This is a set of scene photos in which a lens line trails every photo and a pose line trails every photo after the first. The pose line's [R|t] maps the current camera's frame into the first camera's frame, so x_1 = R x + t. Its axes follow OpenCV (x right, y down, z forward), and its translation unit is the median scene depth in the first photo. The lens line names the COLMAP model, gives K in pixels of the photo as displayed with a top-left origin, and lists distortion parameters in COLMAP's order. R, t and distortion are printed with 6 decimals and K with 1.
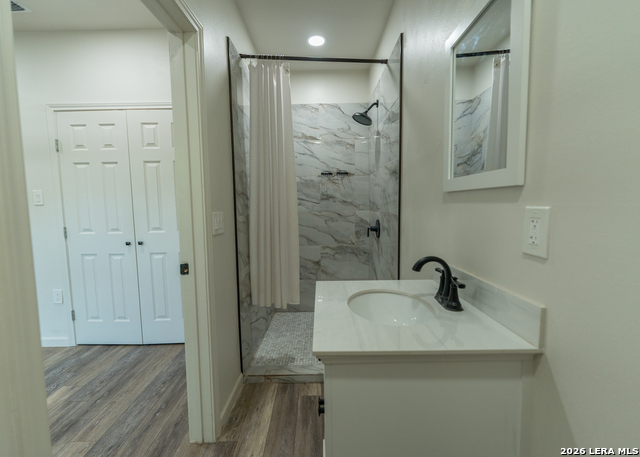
lens RADIAL K [[277.4, 0, 320.0], [0, 277.4, 228.5], [0, 0, 1]] dist [0.000880, -0.000068]
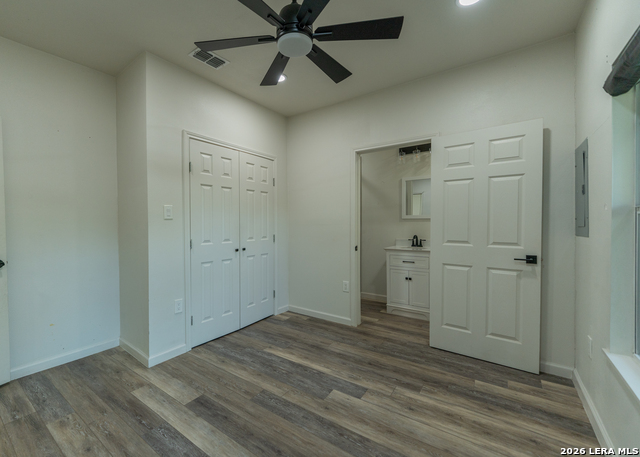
lens RADIAL K [[278.0, 0, 287.7], [0, 278.0, 228.9], [0, 0, 1]] dist [0.000274, -0.000018]
pose [[0.607853, -0.007271, 0.794016, -1.614346], [0.064883, 0.997069, -0.040540, 0.024130], [-0.791394, 0.076161, 0.606543, 0.011827]]
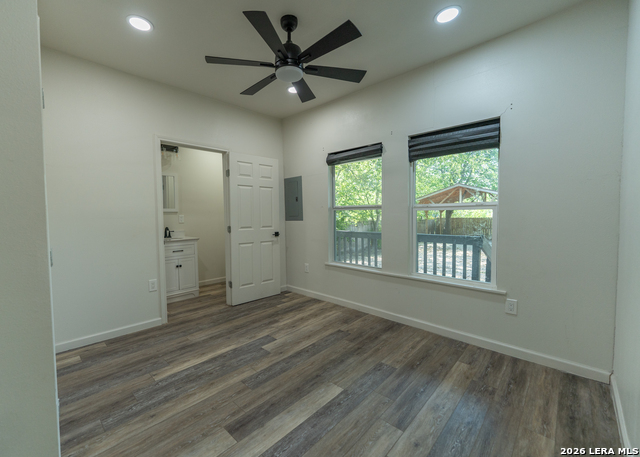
lens RADIAL K [[274.8, 0, 305.5], [0, 274.8, 226.8], [0, 0, 1]] dist [0.000142, -0.000114]
pose [[-0.717070, -0.010704, 0.696919, -1.709345], [0.080862, 0.991853, 0.098435, -0.060806], [-0.692294, 0.126939, -0.710363, 1.056920]]
